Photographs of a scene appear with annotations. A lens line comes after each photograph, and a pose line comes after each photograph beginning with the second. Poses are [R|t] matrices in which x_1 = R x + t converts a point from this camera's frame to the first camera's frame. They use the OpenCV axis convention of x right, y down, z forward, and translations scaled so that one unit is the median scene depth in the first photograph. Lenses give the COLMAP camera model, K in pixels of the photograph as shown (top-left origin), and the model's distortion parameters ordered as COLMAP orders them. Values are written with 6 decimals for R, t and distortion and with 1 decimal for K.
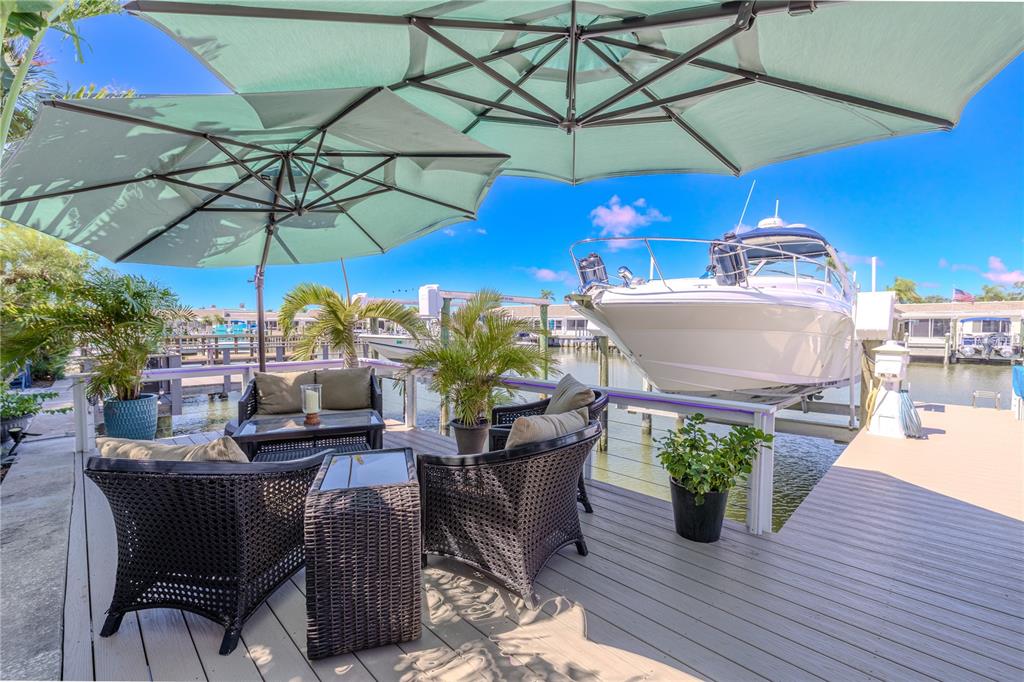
lens RADIAL K [[436.8, 0, 507.7], [0, 436.8, 352.5], [0, 0, 1]] dist [0.001013, 0.001118]
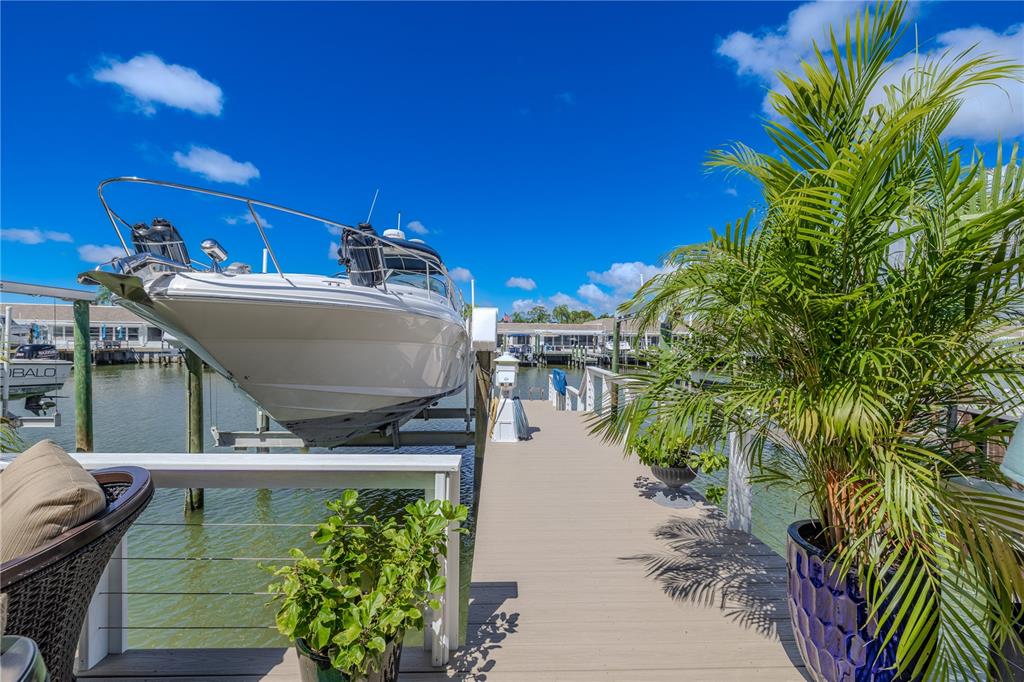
lens RADIAL K [[436.8, 0, 507.7], [0, 436.8, 352.5], [0, 0, 1]] dist [0.001013, 0.001118]
pose [[0.683542, -0.013263, 0.729790, 0.075286], [0.032665, 0.999389, -0.012432, -0.009711], [-0.729180, 0.032336, 0.683558, 0.208537]]
